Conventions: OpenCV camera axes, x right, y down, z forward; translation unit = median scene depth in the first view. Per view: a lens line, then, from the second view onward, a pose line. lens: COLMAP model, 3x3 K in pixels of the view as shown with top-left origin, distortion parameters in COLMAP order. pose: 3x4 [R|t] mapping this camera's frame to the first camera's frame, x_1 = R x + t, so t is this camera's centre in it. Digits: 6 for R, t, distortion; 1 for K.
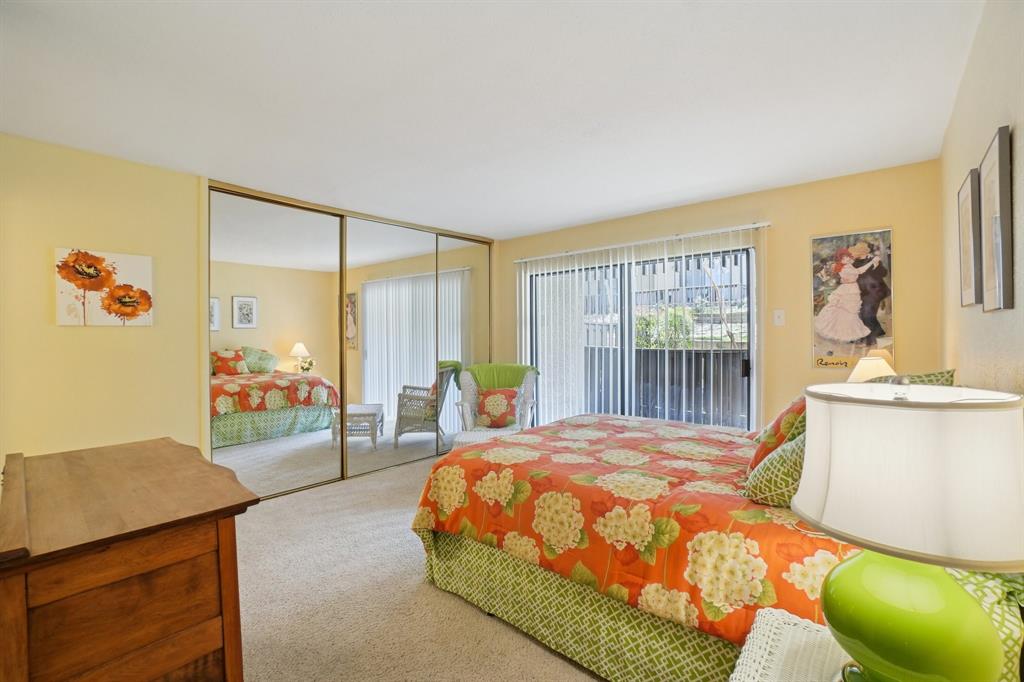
lens RADIAL K [[454.9, 0, 507.9], [0, 454.9, 341.9], [0, 0, 1]] dist [-0.059788, 0.021316]
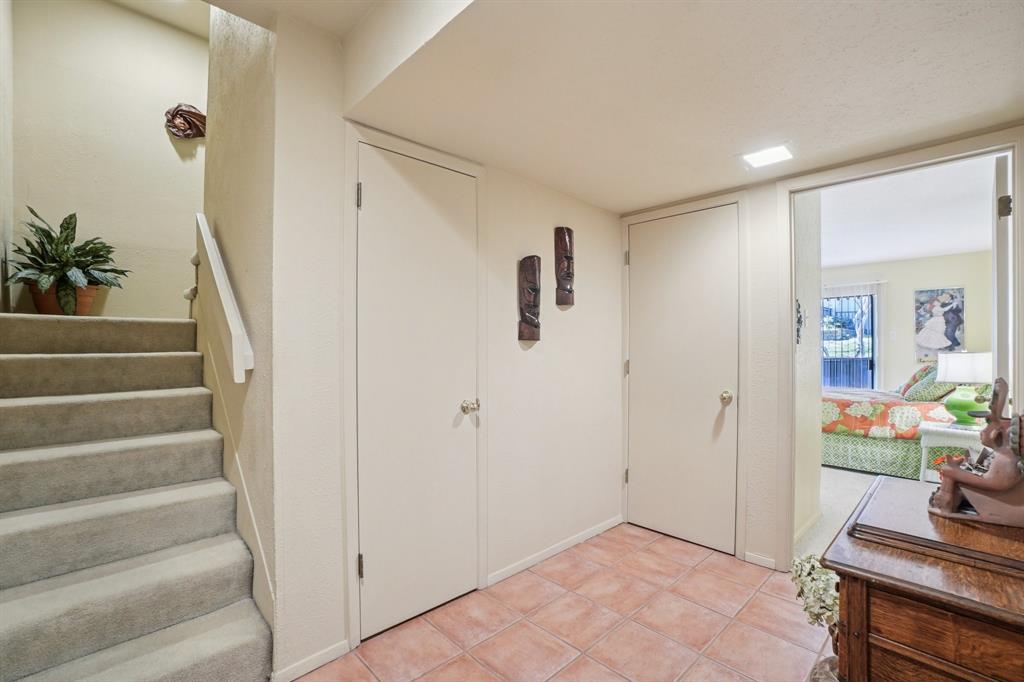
lens RADIAL K [[454.9, 0, 507.9], [0, 454.9, 341.9], [0, 0, 1]] dist [-0.059788, 0.021316]
pose [[0.995216, 0.015628, -0.096445, -0.807029], [-0.018216, 0.999496, -0.026011, 0.050032], [0.095990, 0.027643, 0.994998, -0.948870]]
